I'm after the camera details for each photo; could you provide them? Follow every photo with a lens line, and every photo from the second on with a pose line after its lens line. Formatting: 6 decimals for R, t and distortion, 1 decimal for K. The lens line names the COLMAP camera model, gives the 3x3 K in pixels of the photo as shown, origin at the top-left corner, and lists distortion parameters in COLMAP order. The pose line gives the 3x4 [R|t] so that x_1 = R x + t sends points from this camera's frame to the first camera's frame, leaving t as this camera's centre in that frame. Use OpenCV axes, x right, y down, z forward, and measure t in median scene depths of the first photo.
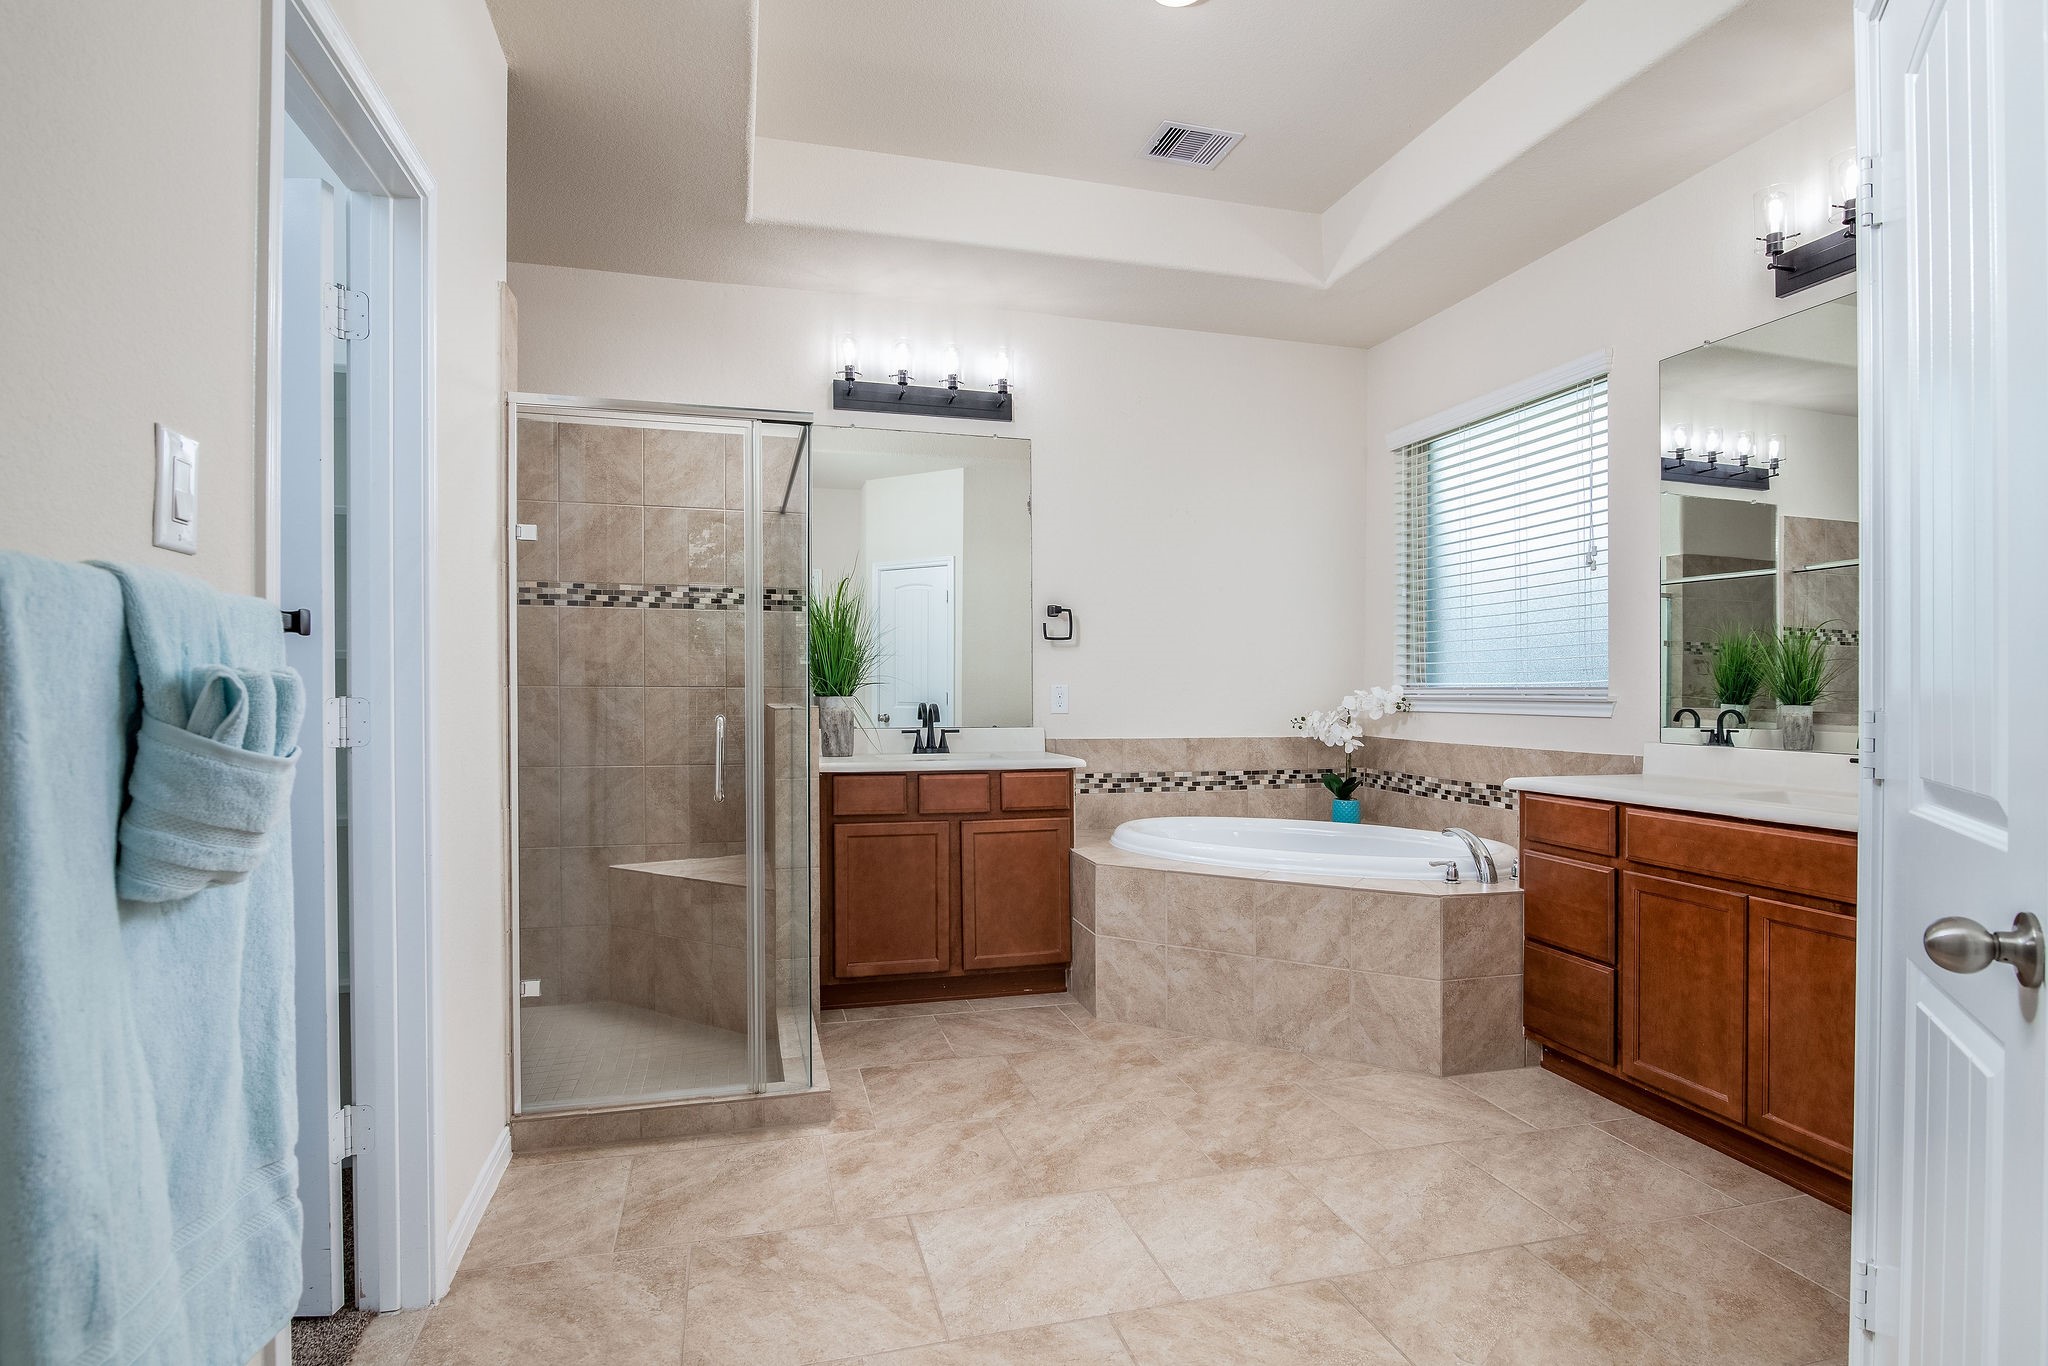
lens RADIAL K [[1044.6, 0, 1026.2], [0, 1044.6, 685.3], [0, 0, 1]] dist [-0.000590, -0.000205]
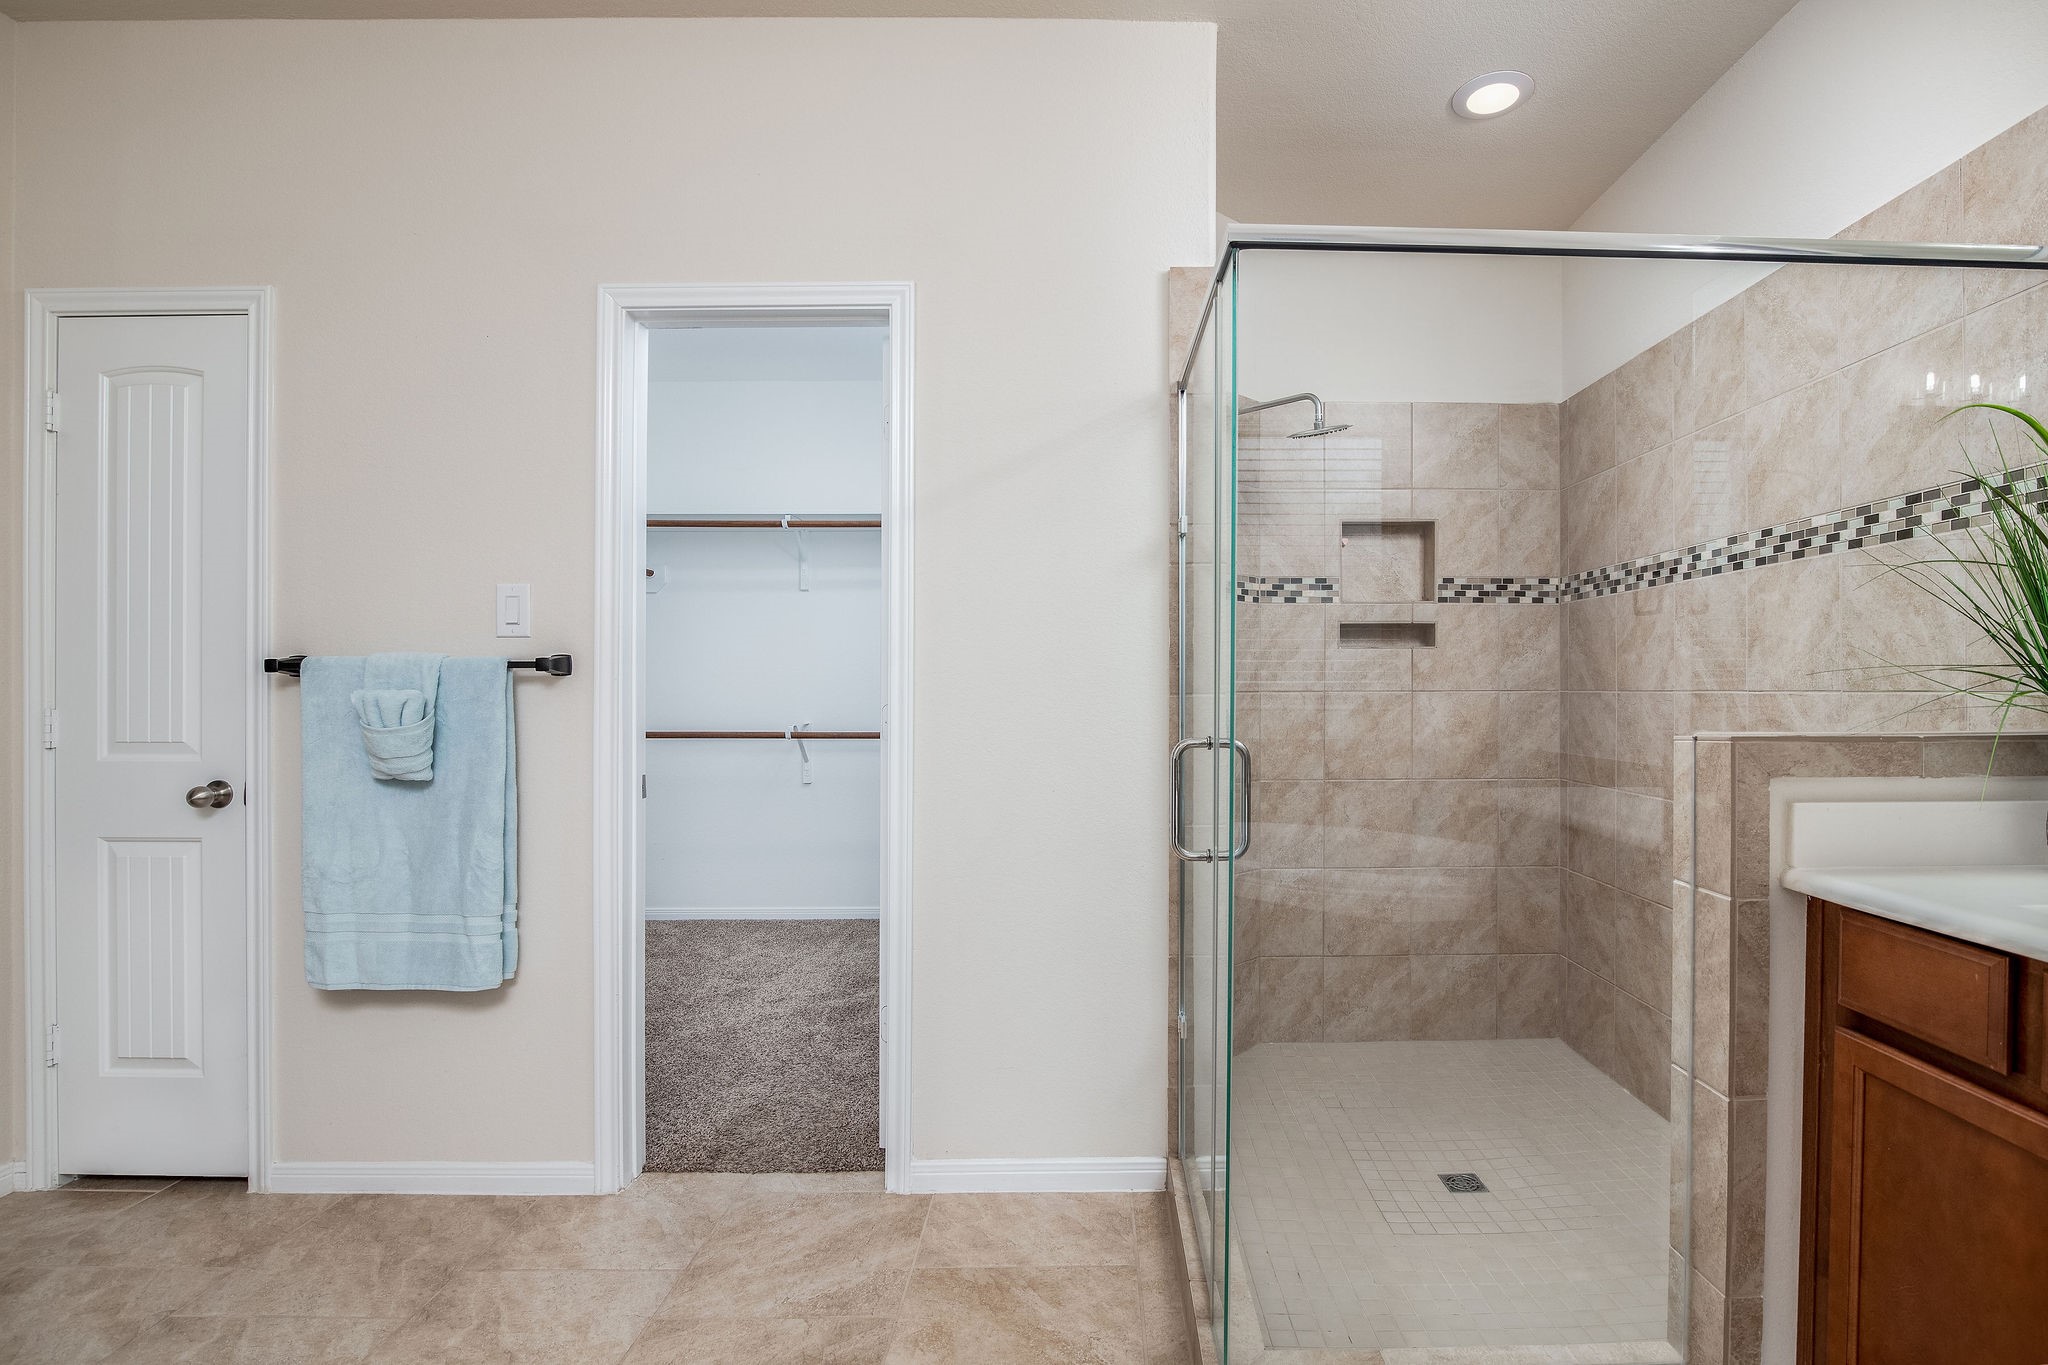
lens RADIAL K [[936.9, 0, 1026.8], [0, 936.9, 693.4], [0, 0, 1]] dist [-0.012088, -0.000043]
pose [[-0.251907, -0.002676, -0.967748, 0.225028], [-0.002782, 0.999994, -0.002041, 0.004071], [0.967748, 0.002178, -0.251913, 0.705495]]
